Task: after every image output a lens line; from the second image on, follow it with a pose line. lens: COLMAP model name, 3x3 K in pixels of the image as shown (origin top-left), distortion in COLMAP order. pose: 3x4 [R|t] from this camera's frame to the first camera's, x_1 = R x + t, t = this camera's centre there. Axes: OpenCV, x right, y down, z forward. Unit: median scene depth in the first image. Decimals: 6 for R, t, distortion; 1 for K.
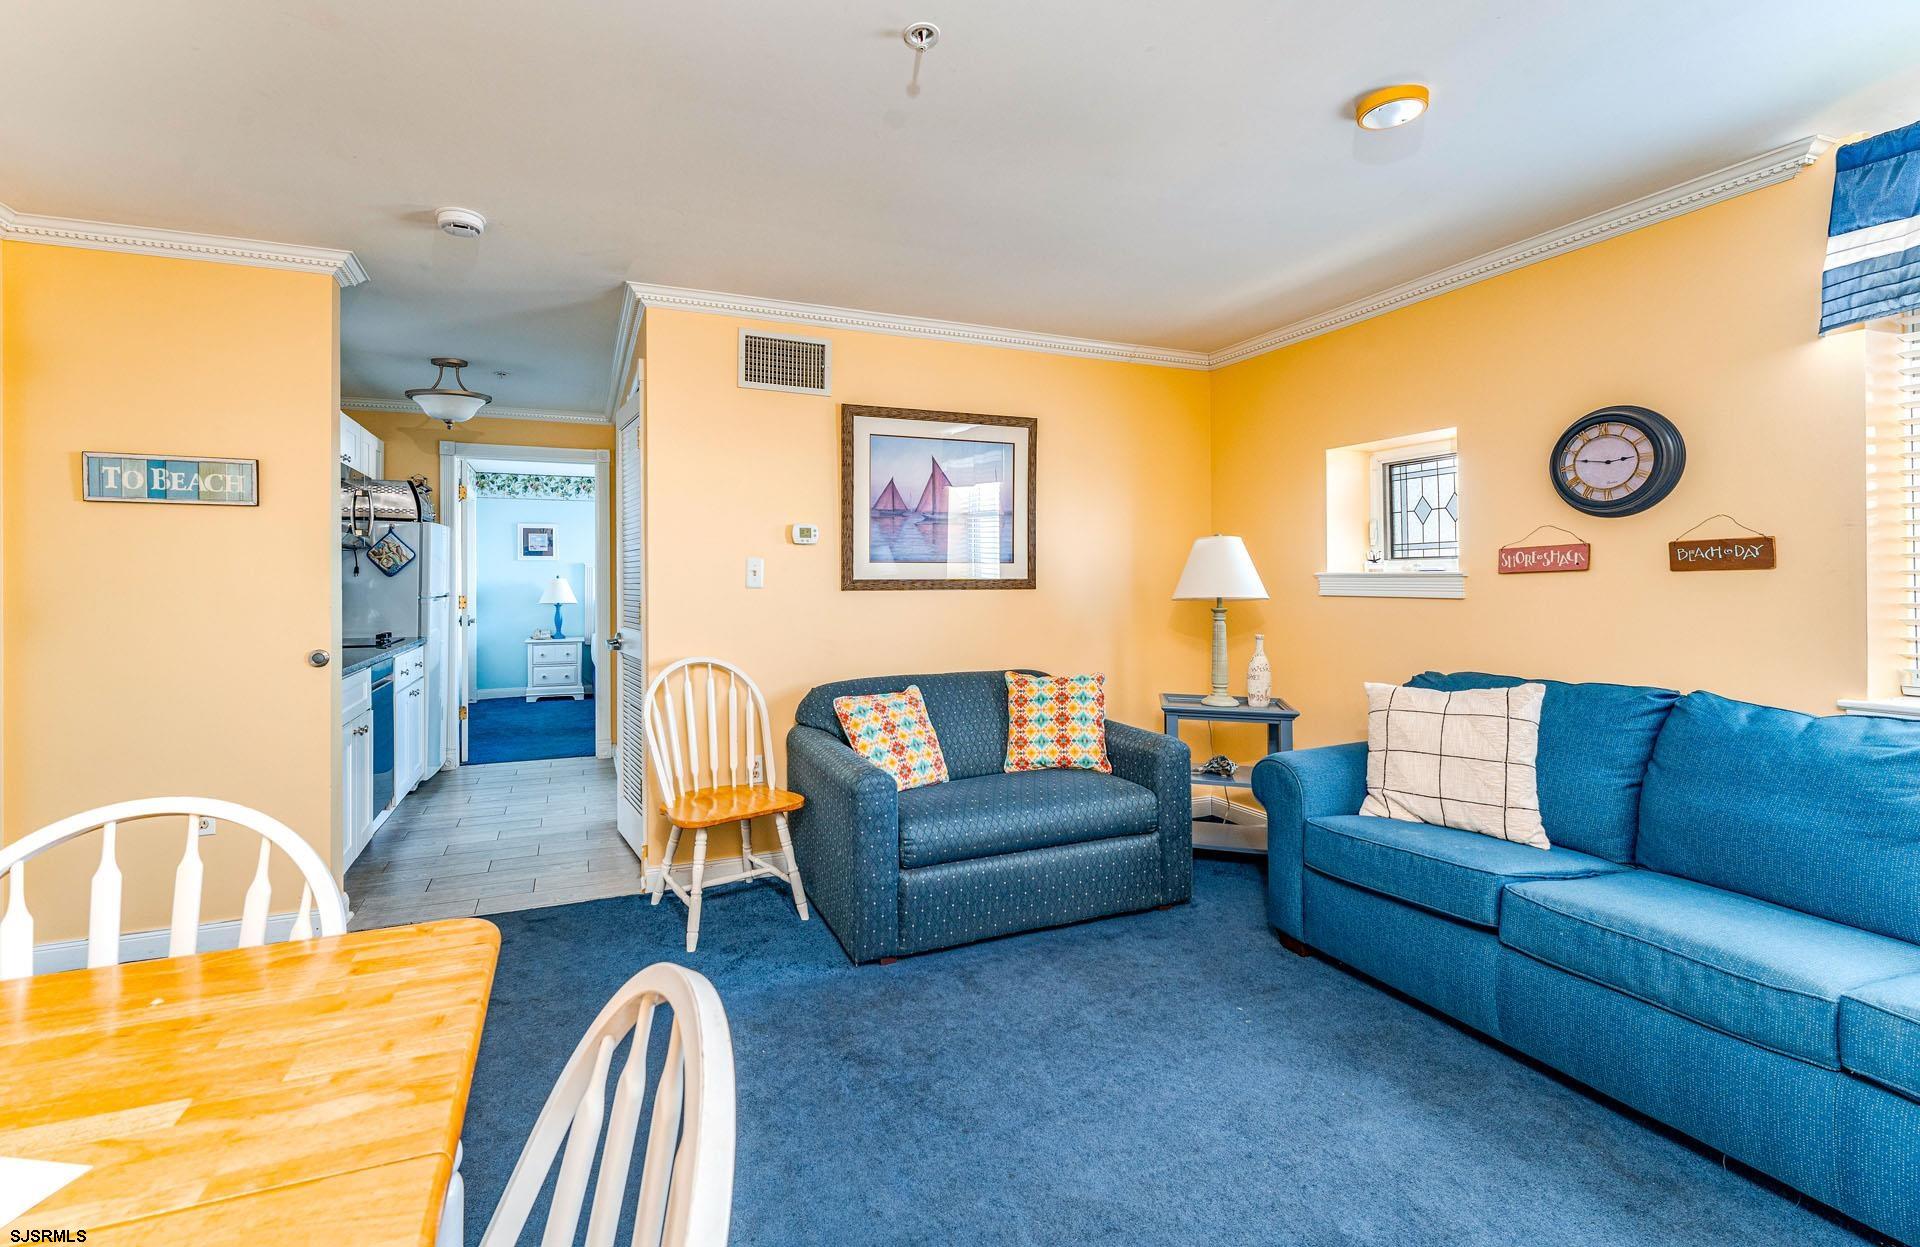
lens RADIAL K [[787.5, 0, 849.0], [0, 787.5, 584.0], [0, 0, 1]] dist [-0.002495, -0.000076]
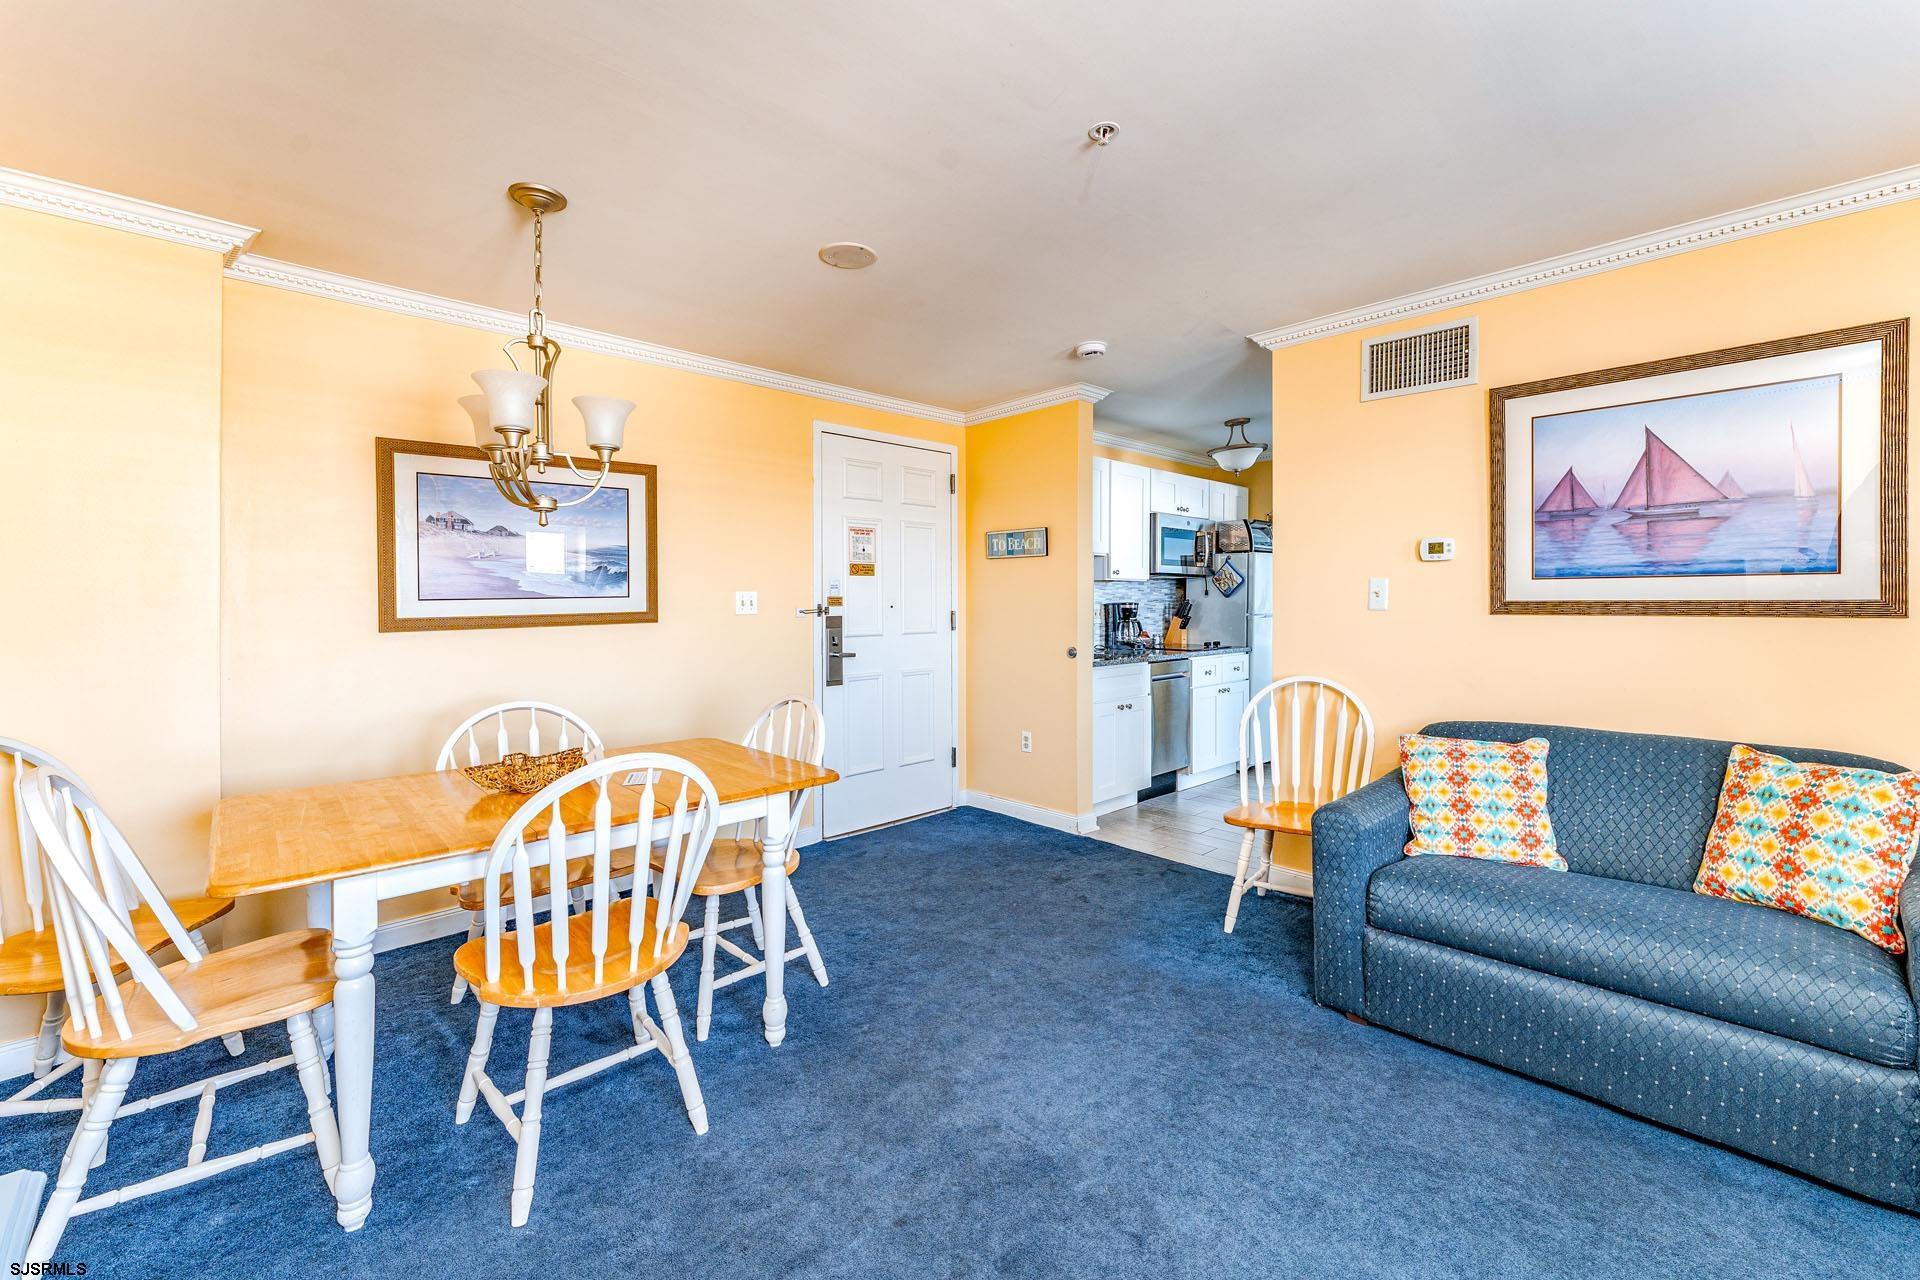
lens RADIAL K [[773.1, 0, 994.9], [0, 773.1, 613.9], [0, 0, 1]] dist [0.000407, 0.000022]
pose [[0.424550, 0.016787, -0.905249, 0.506286], [-0.000540, 0.999833, 0.018288, -0.006836], [0.905404, -0.007276, 0.424488, 0.179343]]
